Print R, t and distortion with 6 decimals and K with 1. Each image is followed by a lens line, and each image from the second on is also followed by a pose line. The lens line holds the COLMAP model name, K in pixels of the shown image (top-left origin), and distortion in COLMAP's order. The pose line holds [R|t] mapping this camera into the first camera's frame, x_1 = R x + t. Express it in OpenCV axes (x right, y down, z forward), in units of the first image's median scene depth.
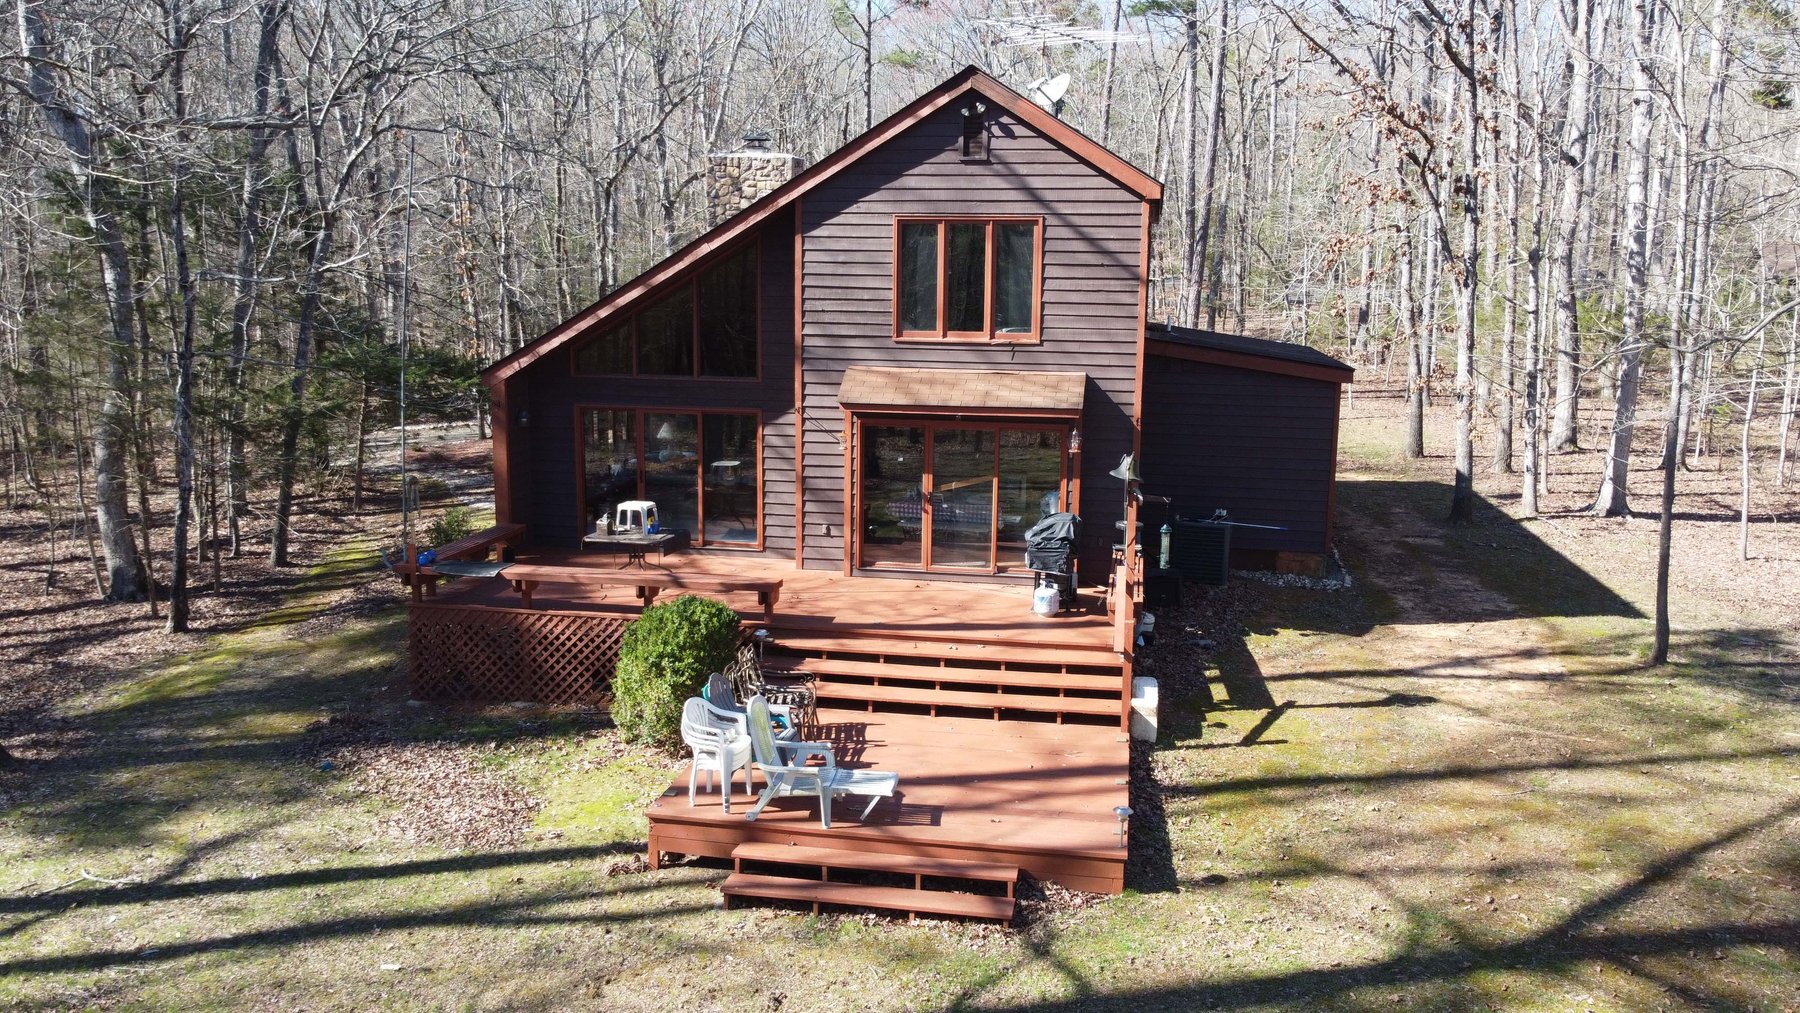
lens RADIAL K [[1375.4, 0, 904.8], [0, 1375.4, 507.8], [0, 0, 1]] dist [-0.006009, -0.002019]
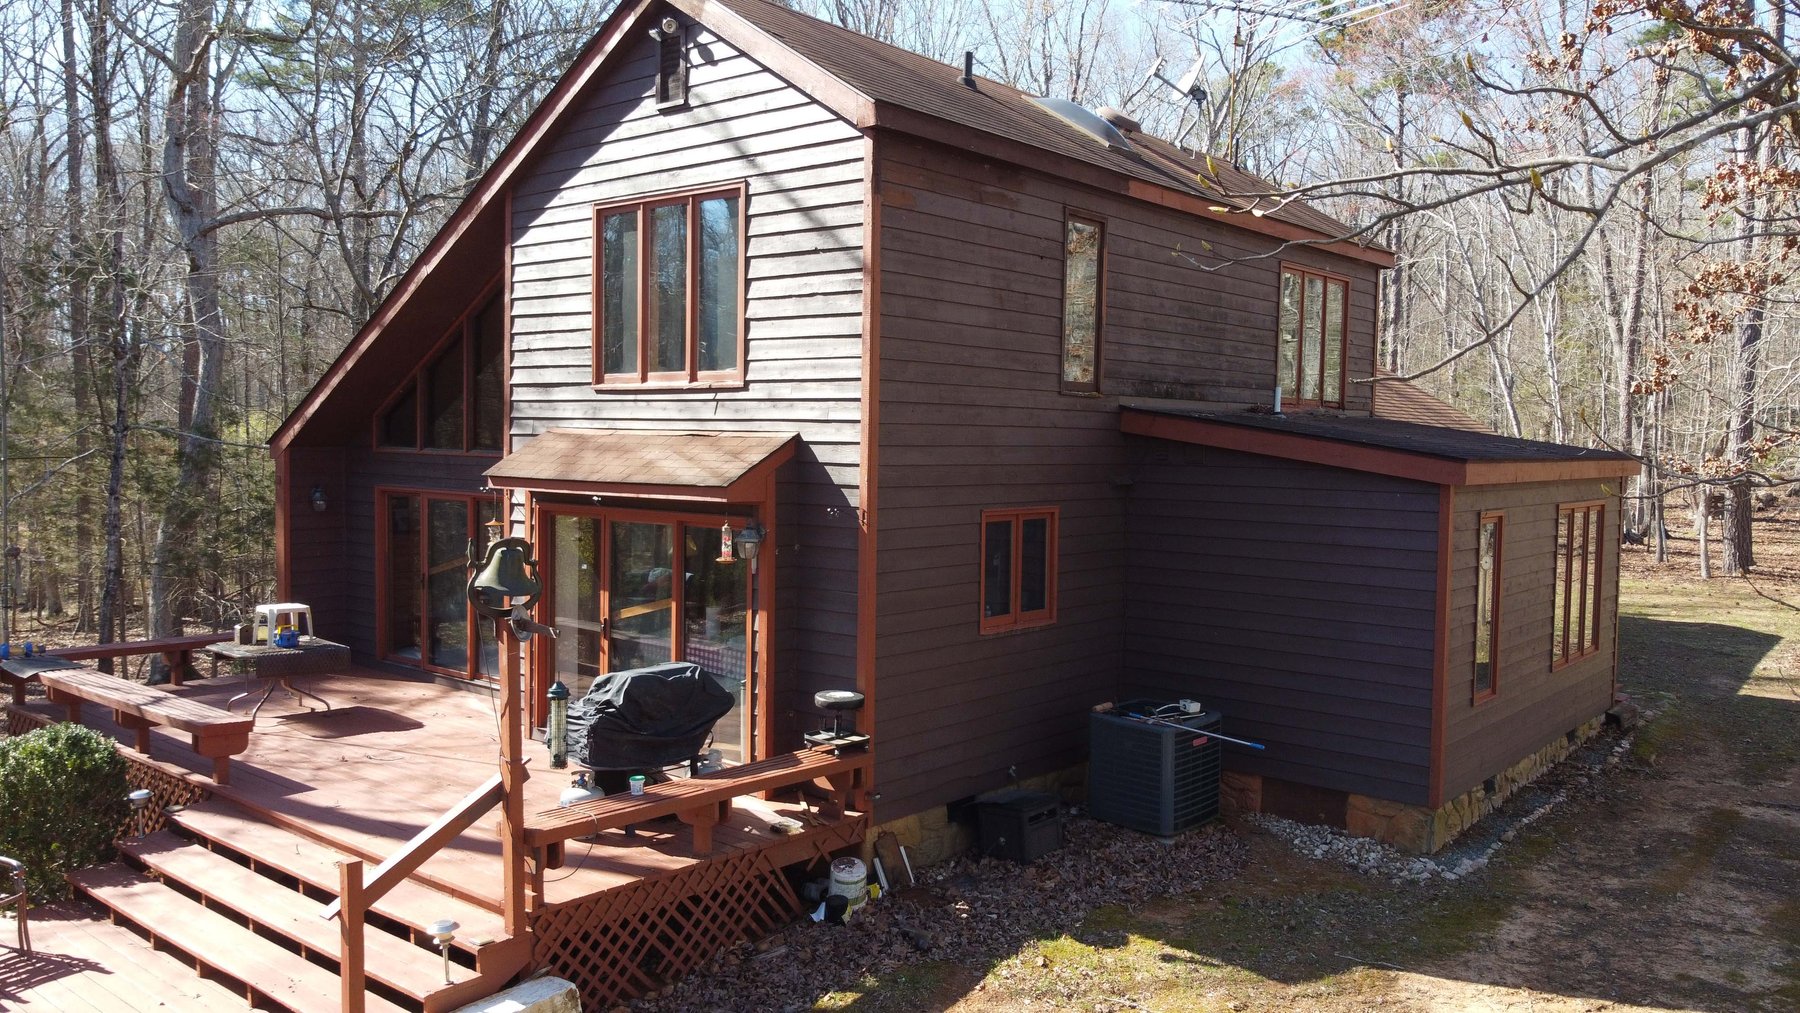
lens RADIAL K [[1375.4, 0, 904.8], [0, 1375.4, 507.8], [0, 0, 1]] dist [-0.006009, -0.002019]
pose [[0.866921, 0.027030, -0.497712, 0.463894], [-0.091200, 0.990274, -0.105074, -0.008455], [0.490031, 0.136482, 0.860954, 0.515087]]
